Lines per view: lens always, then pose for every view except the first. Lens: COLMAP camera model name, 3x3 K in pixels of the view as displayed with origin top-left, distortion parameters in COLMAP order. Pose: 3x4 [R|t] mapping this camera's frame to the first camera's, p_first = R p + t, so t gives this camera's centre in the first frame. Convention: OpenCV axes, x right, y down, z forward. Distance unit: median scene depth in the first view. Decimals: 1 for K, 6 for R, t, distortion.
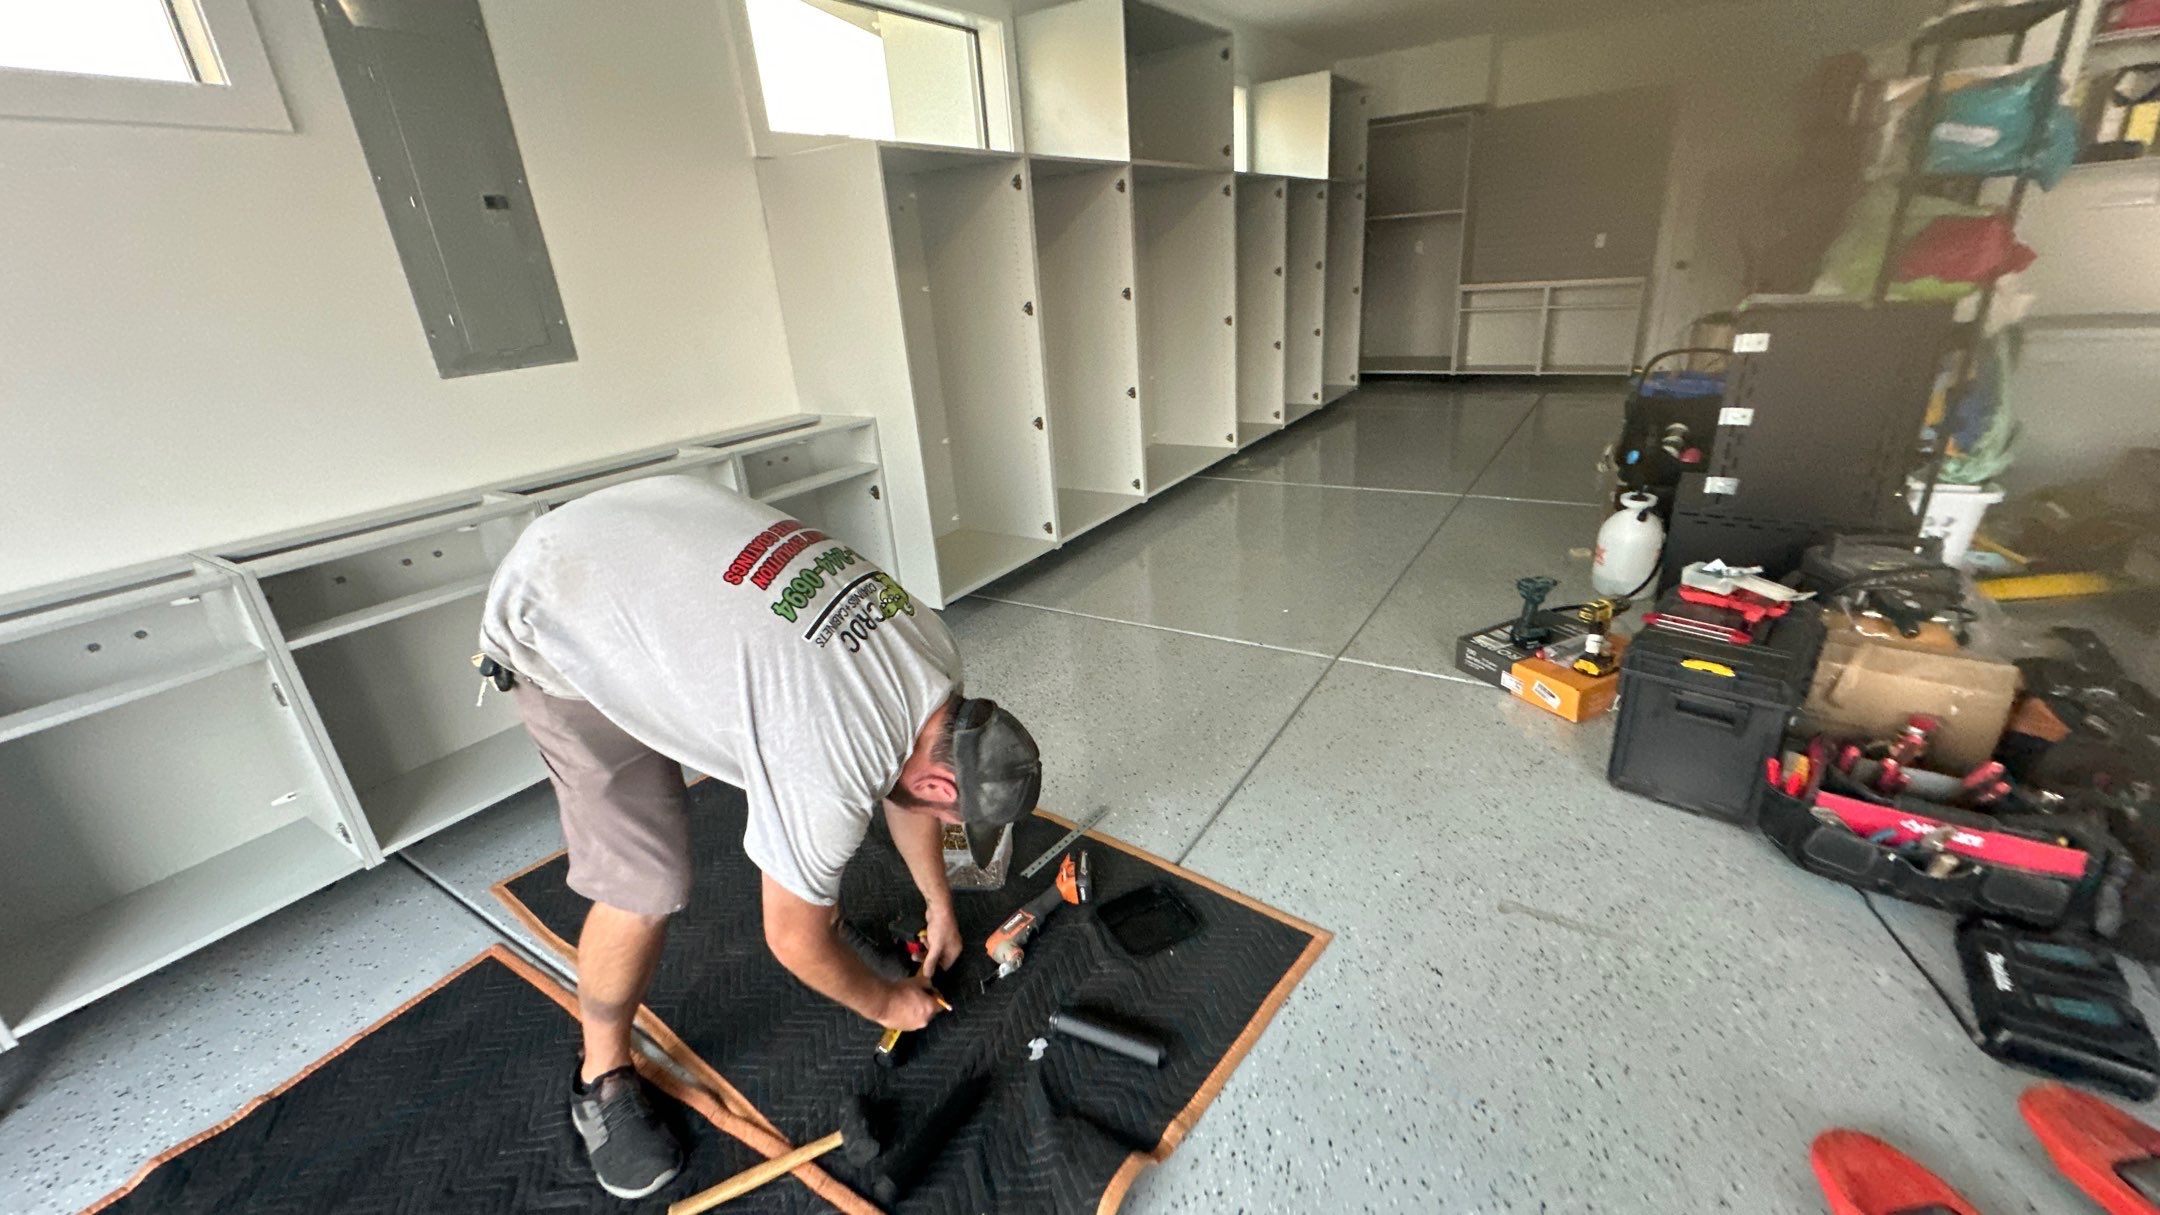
lens RADIAL K [[858.8, 0, 1091.1], [0, 858.8, 606.8], [0, 0, 1]] dist [-0.006654, 0.000143]
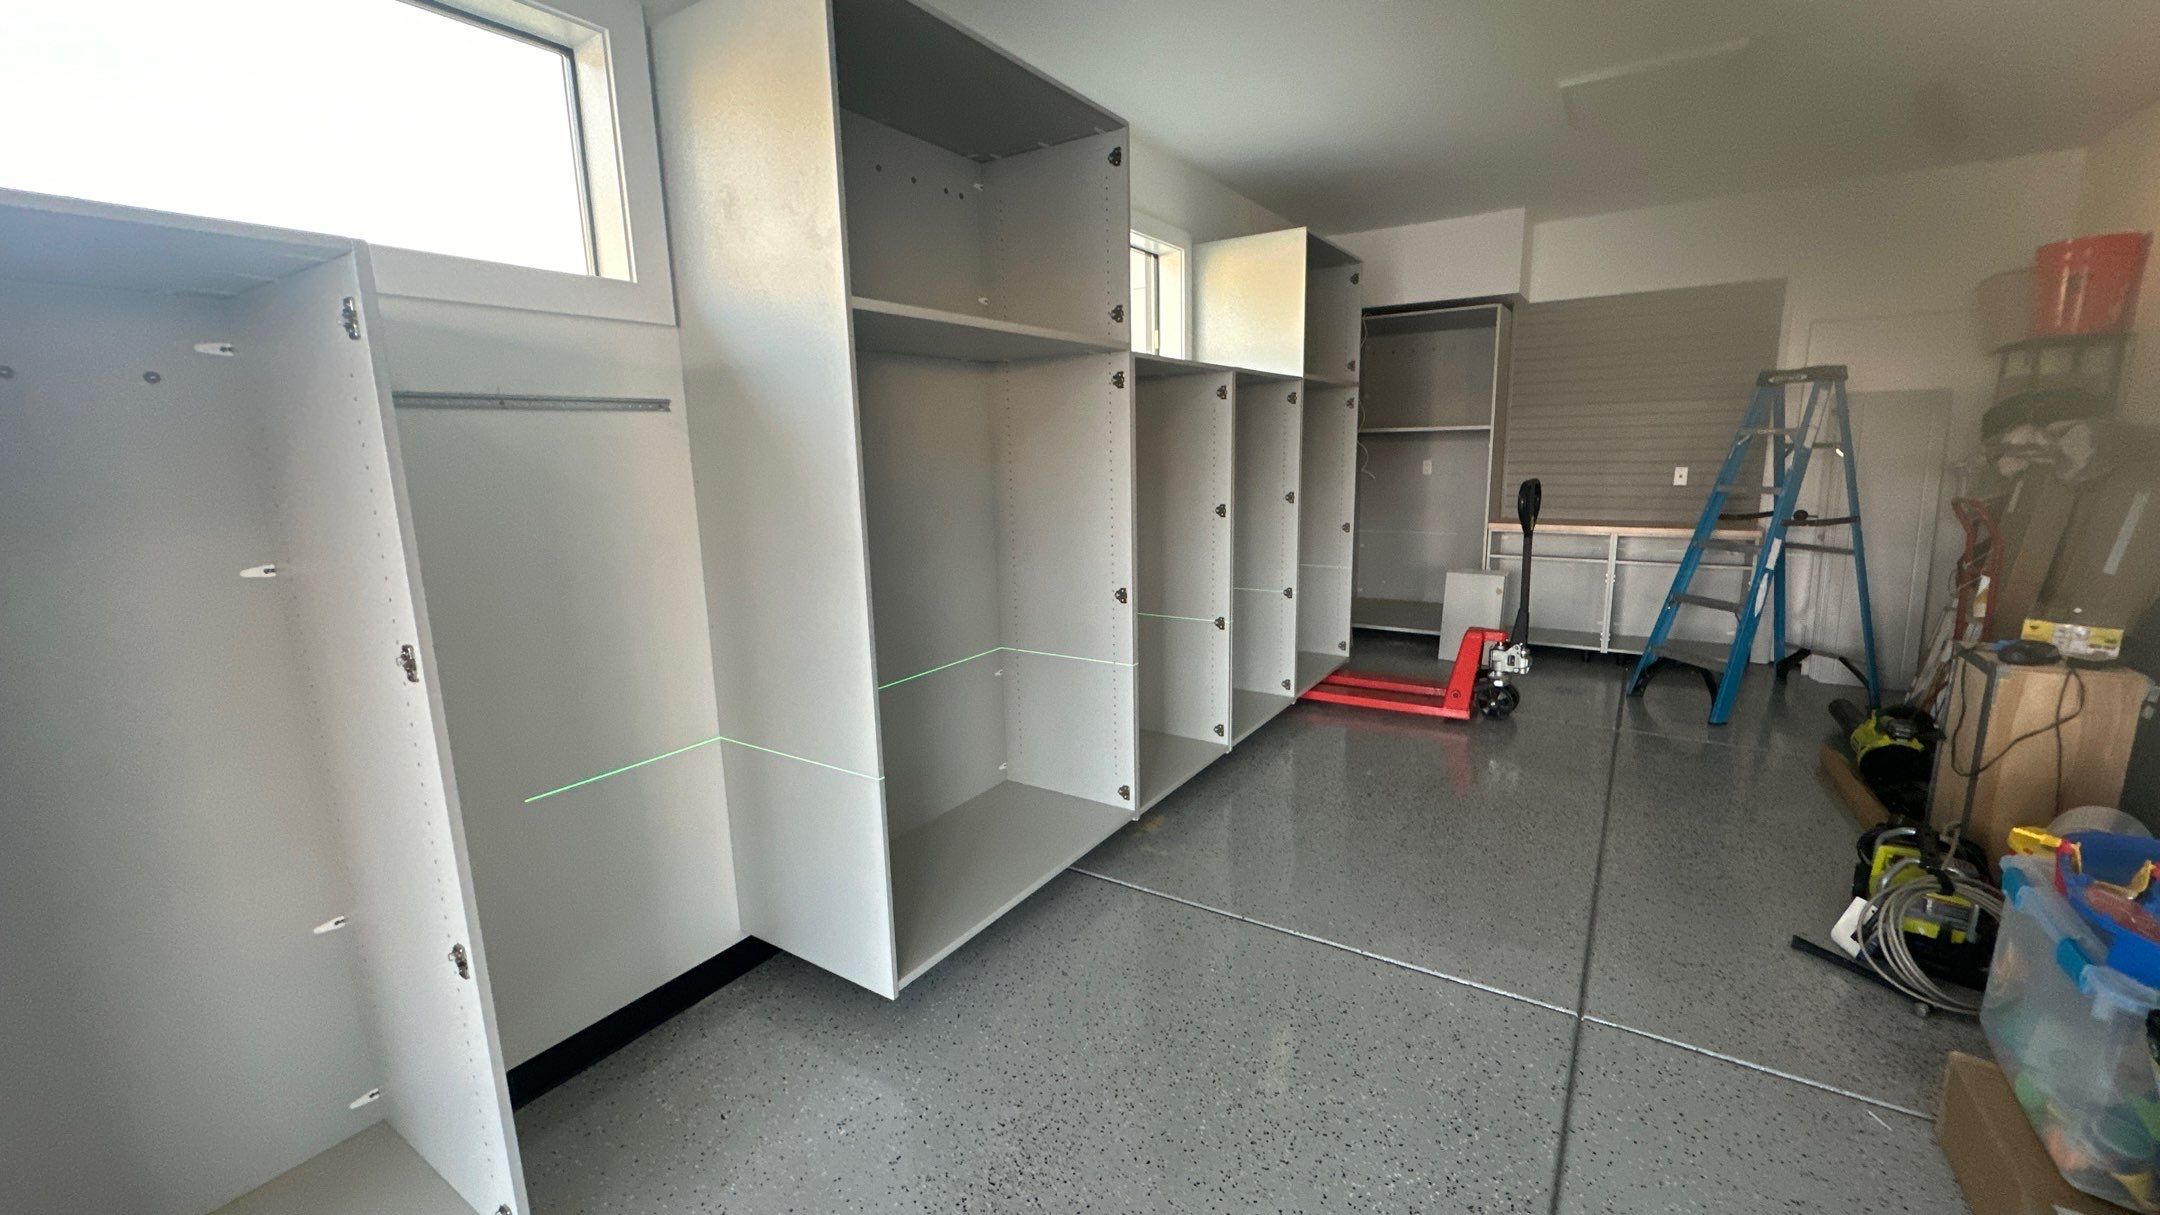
lens RADIAL K [[858.8, 0, 1091.1], [0, 858.8, 606.8], [0, 0, 1]] dist [-0.006654, 0.000143]
pose [[0.998576, 0.053181, 0.004273, 0.115234], [-0.051293, 0.978983, -0.197385, -0.179121], [-0.014680, 0.196885, 0.980317, 0.374869]]
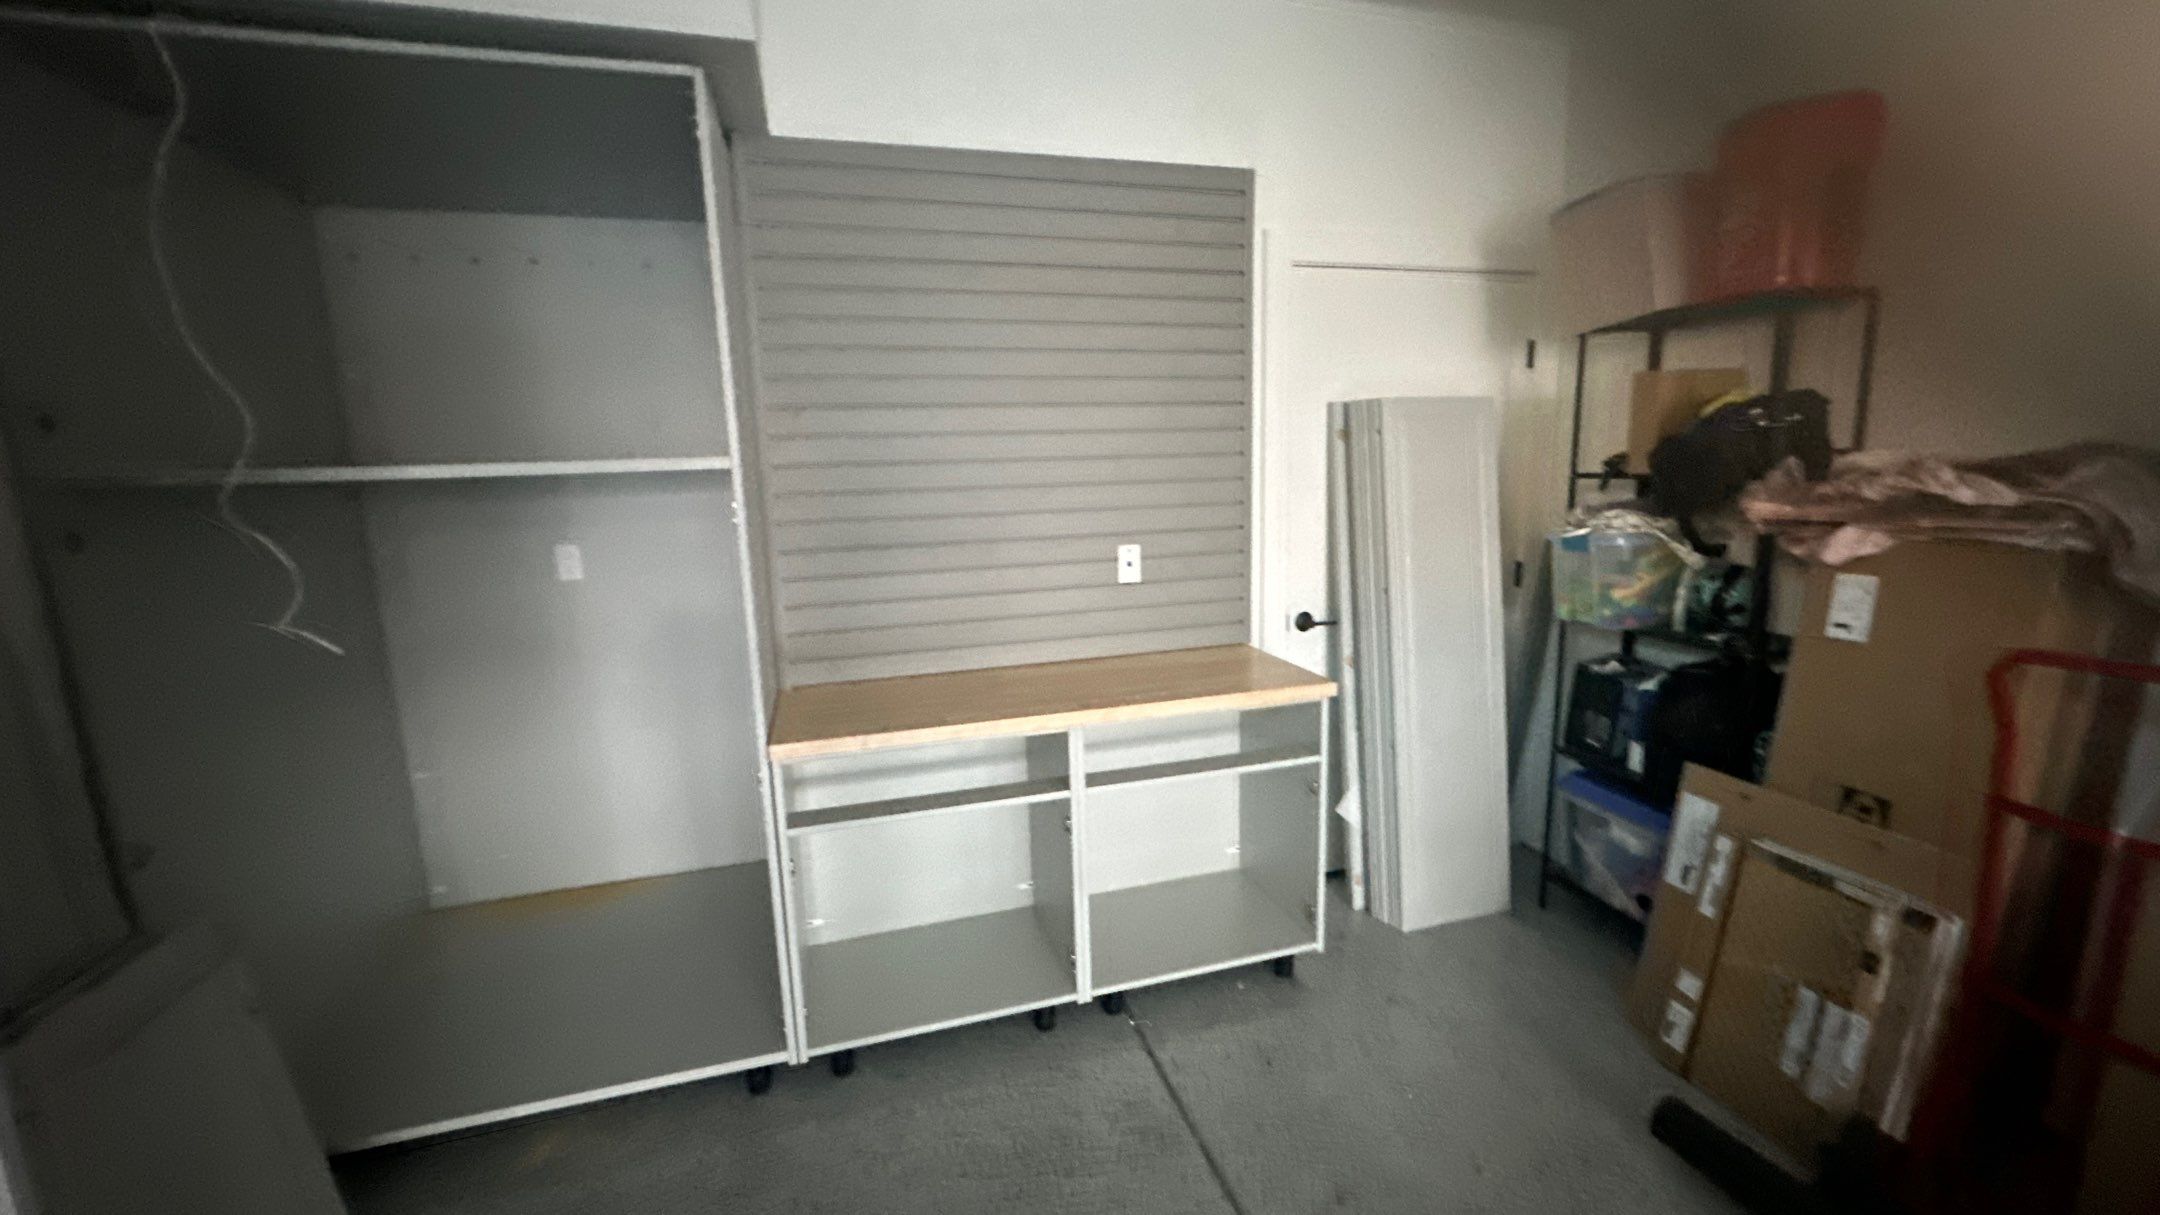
lens RADIAL K [[858.8, 0, 1091.1], [0, 858.8, 606.8], [0, 0, 1]] dist [-0.006654, 0.000143]
pose [[0.639900, -0.074867, 0.764802, 0.364464], [0.268545, 0.954280, -0.131273, -0.428991], [-0.720008, 0.289386, 0.630749, 0.921088]]
